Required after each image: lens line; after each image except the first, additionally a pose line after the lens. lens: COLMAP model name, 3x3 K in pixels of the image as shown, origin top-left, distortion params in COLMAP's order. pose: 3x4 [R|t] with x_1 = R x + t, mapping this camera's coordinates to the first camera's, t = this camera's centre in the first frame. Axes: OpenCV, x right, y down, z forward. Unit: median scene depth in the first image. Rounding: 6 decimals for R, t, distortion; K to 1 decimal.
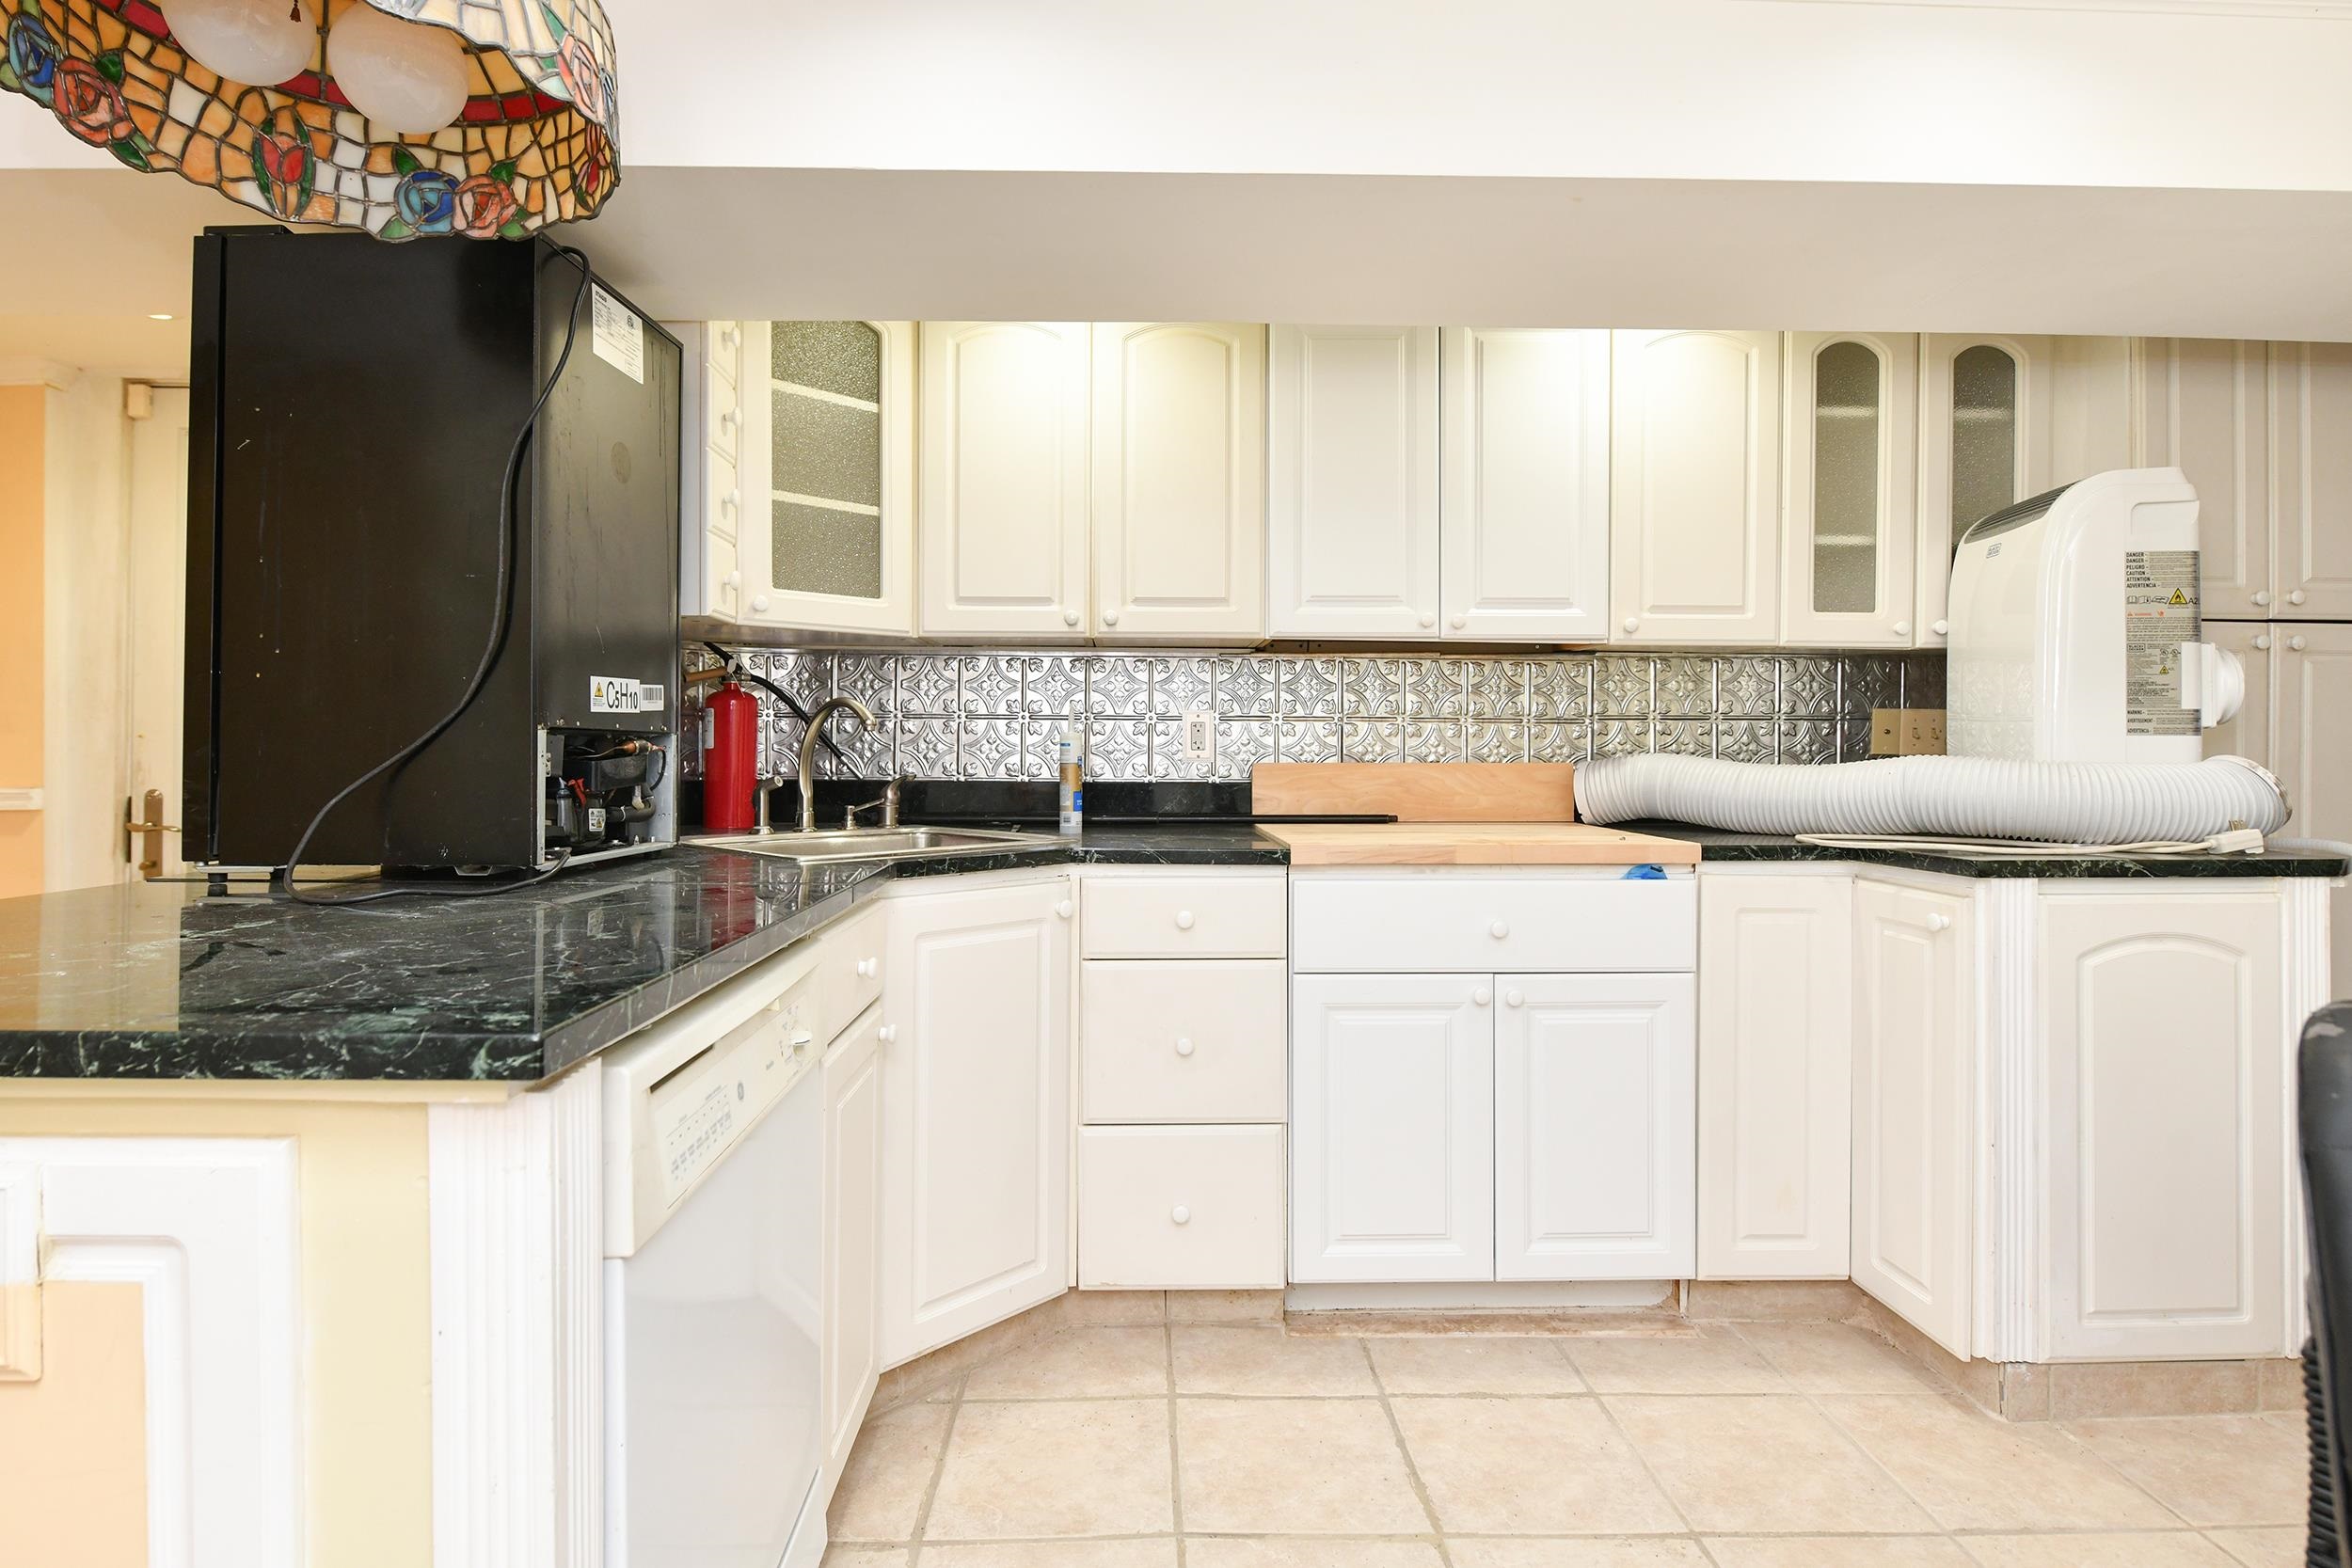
lens RADIAL K [[1152.0, 0, 1170.0], [0, 1152.0, 728.6], [0, 0, 1]] dist [-0.038873, -0.000099]
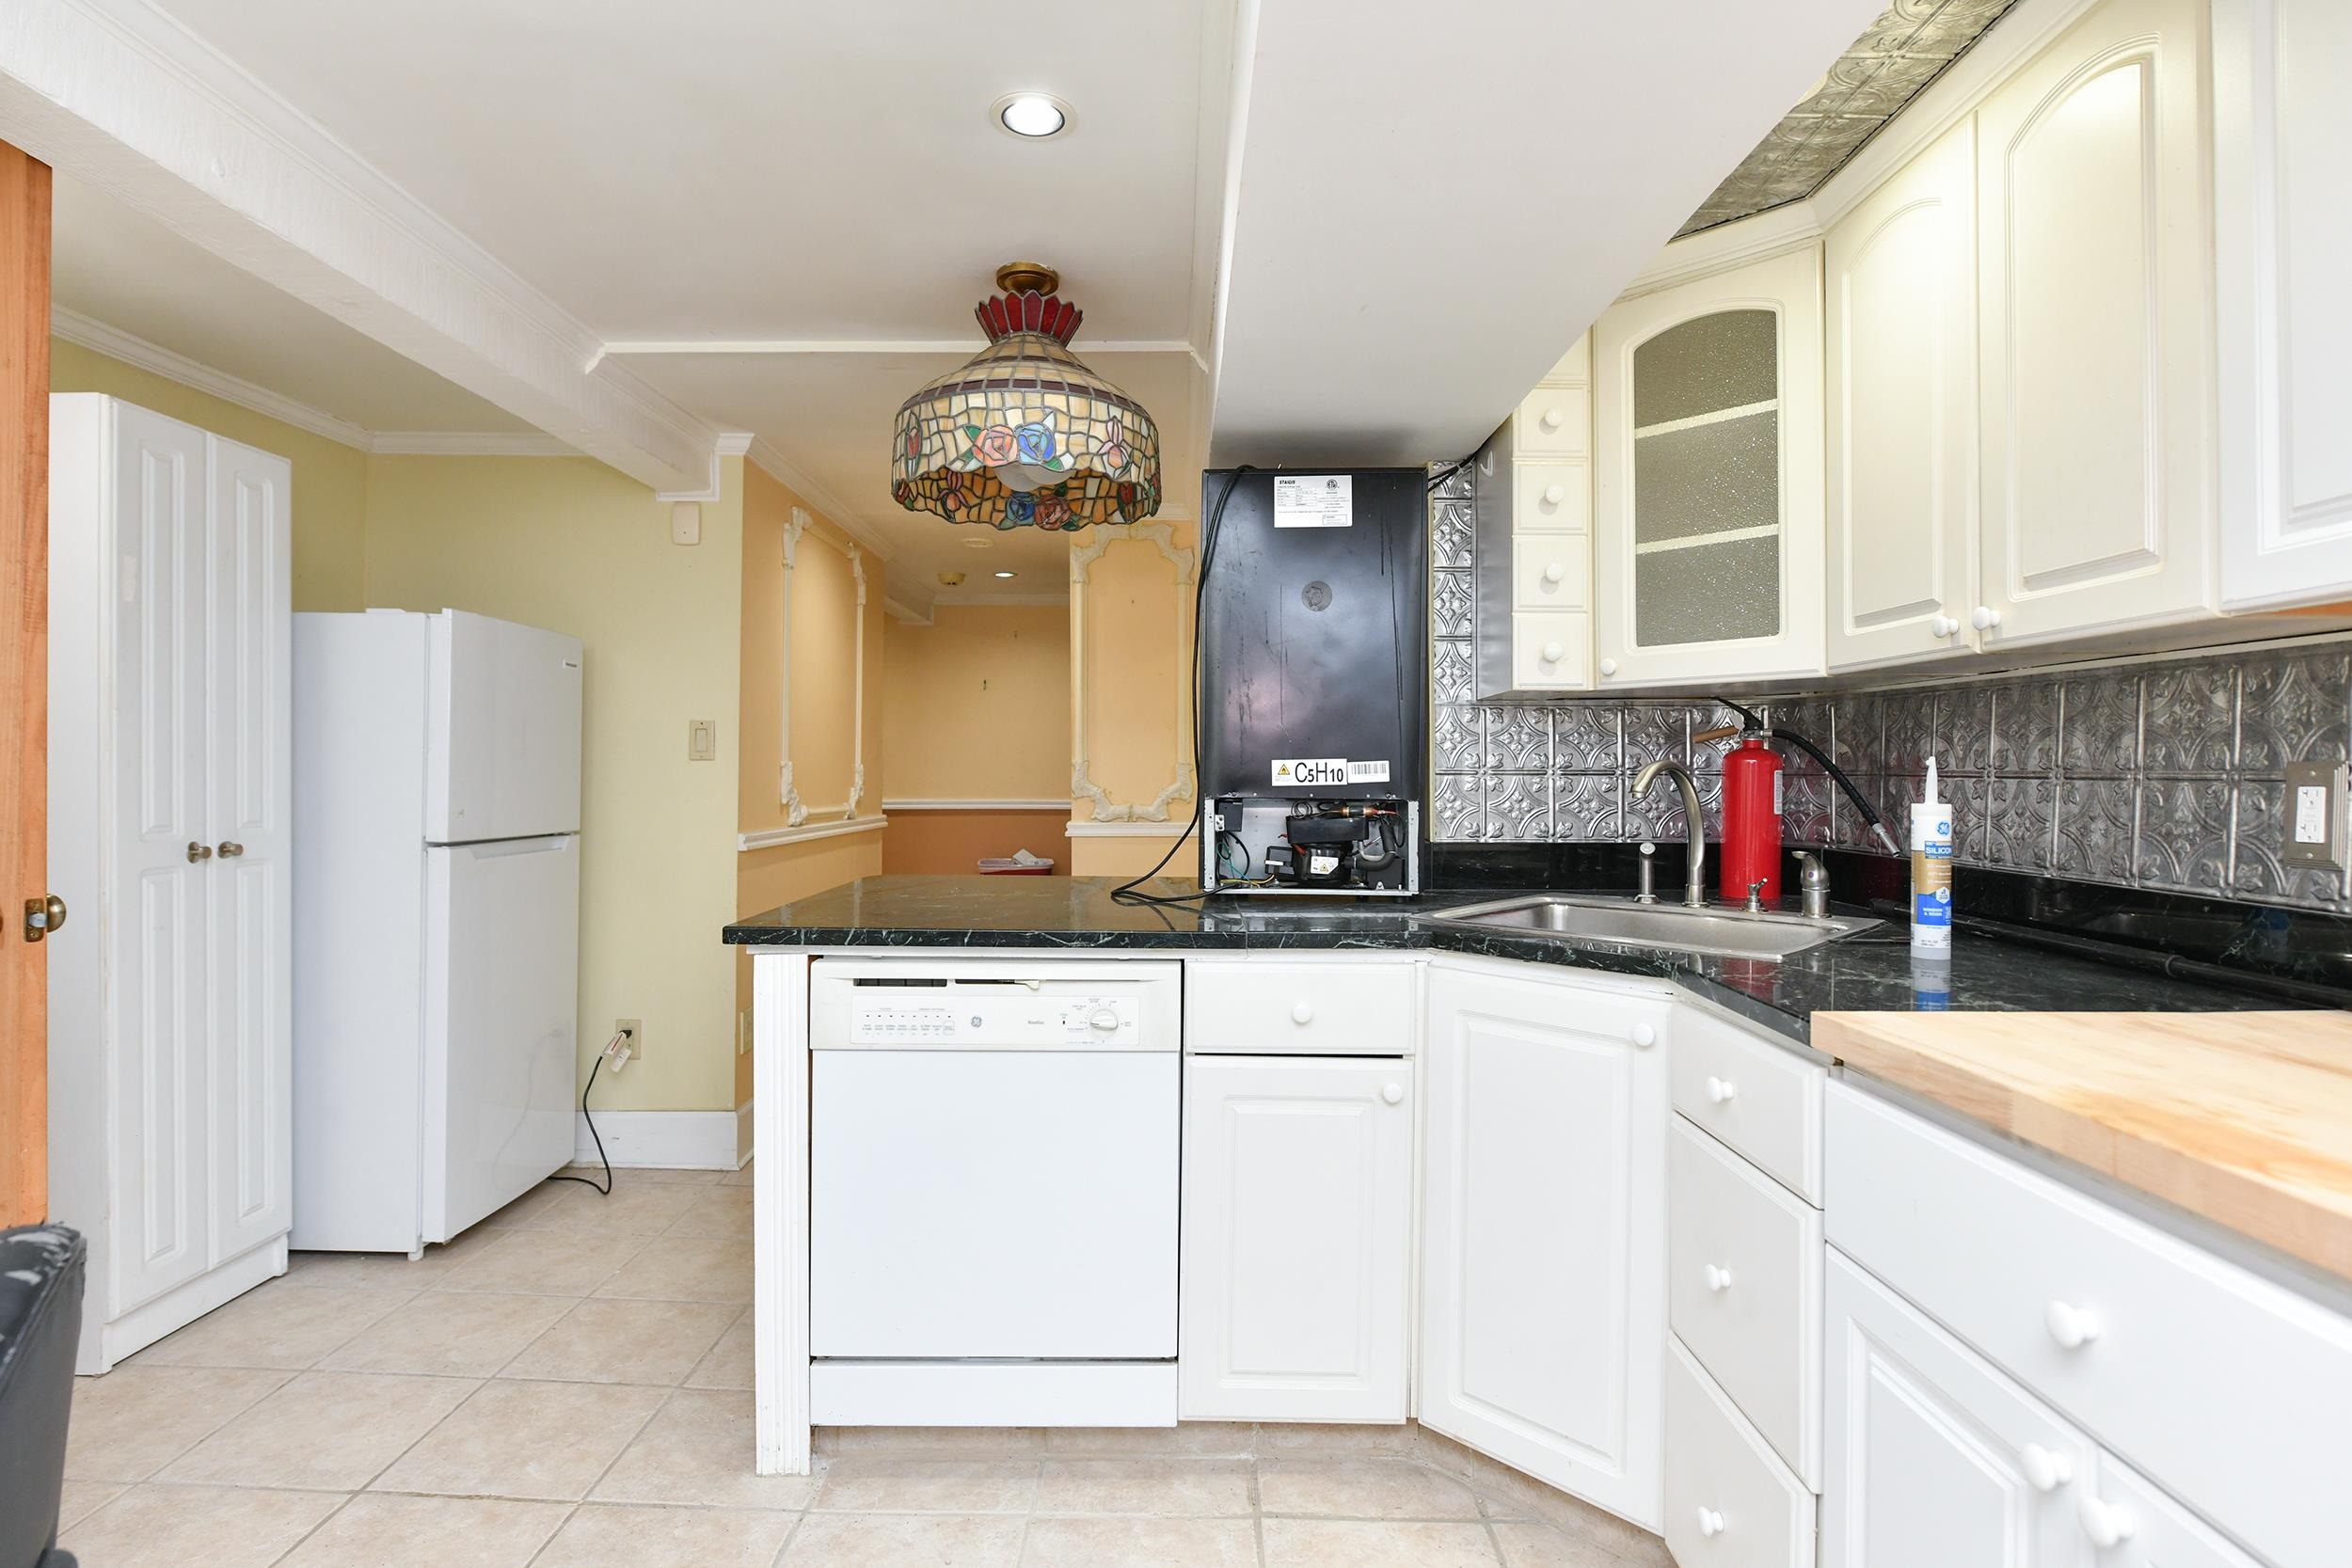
lens RADIAL K [[1161.6, 0, 1162.2], [0, 1161.6, 770.3], [0, 0, 1]] dist [-0.009440, -0.001083]
pose [[-0.044114, -0.015423, -0.998907, 0.847712], [0.010197, 0.999822, -0.015887, -0.011062], [0.998974, -0.010886, -0.043949, 0.850727]]
